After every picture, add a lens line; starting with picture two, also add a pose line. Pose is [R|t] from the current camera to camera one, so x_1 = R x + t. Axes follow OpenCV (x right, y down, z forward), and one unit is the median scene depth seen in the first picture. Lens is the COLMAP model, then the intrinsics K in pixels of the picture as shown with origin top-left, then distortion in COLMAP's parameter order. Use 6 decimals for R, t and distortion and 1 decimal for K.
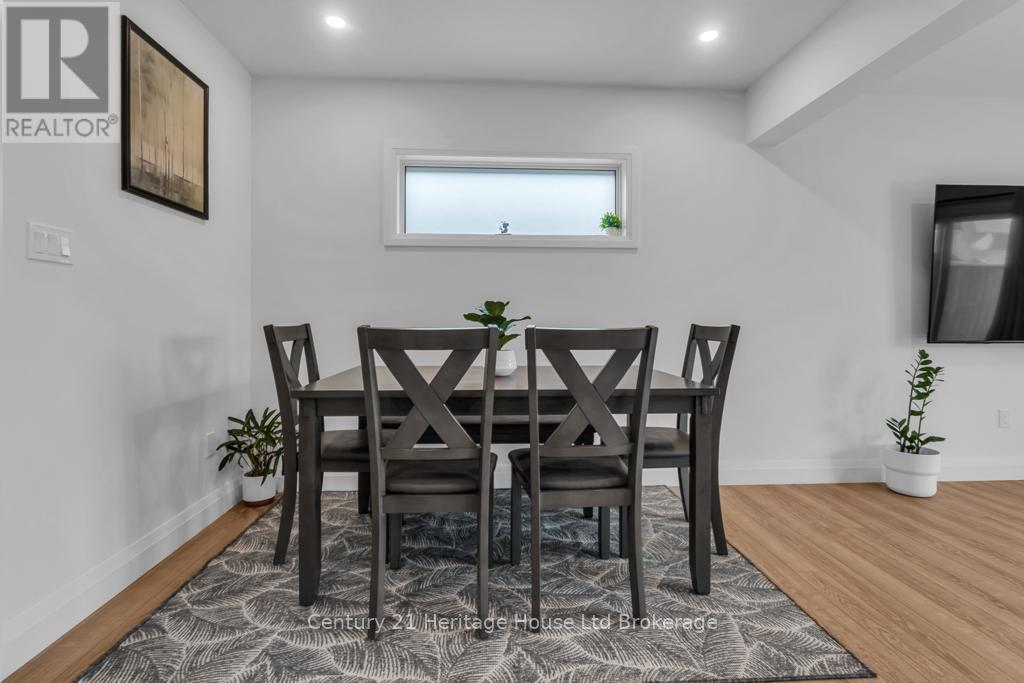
lens RADIAL K [[472.9, 0, 512.0], [0, 472.9, 341.5], [0, 0, 1]] dist [-0.003761, -0.000497]
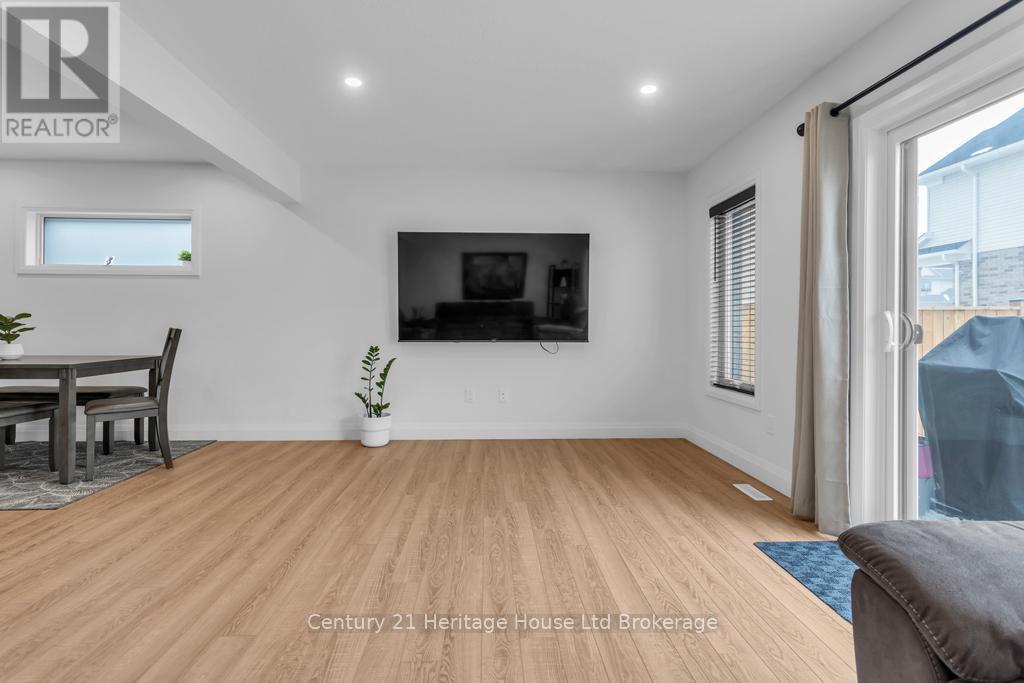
lens RADIAL K [[484.7, 0, 505.1], [0, 484.7, 333.1], [0, 0, 1]] dist [0.000485, 0.000872]
pose [[0.999906, 0.003652, -0.013217, 1.252698], [-0.003986, 0.999671, -0.025328, 0.013478], [0.013121, 0.025378, 0.999592, -0.476813]]
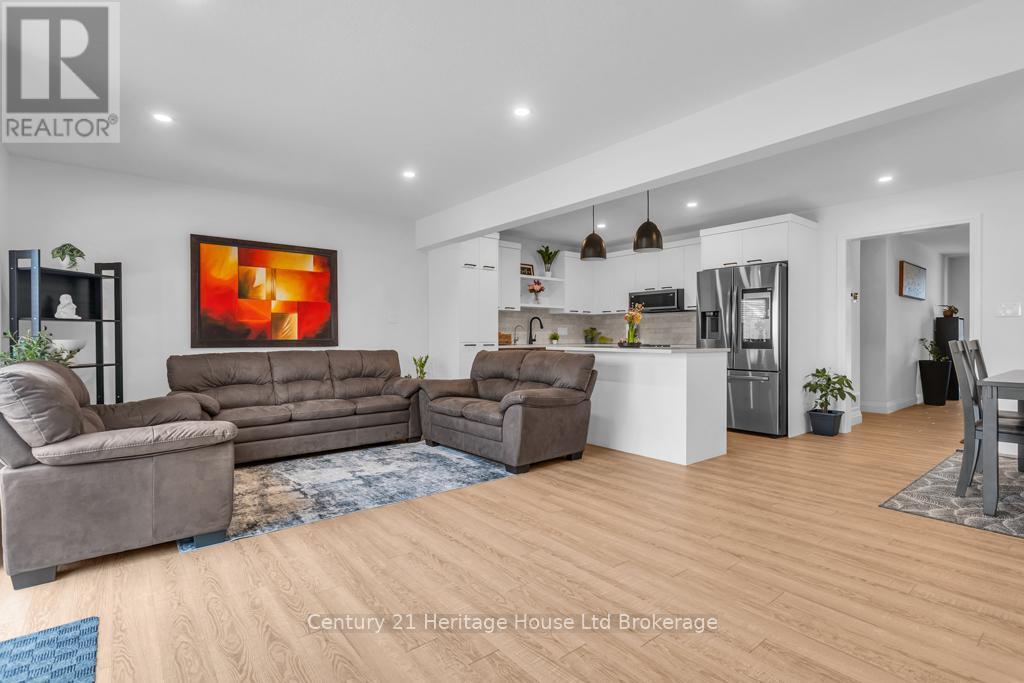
lens RADIAL K [[484.7, 0, 505.1], [0, 484.7, 333.1], [0, 0, 1]] dist [0.000485, 0.000872]
pose [[-0.815287, -0.005371, -0.579033, 1.610571], [-0.020415, 0.999602, 0.019472, -0.035060], [0.578698, 0.027696, -0.815072, 0.842671]]
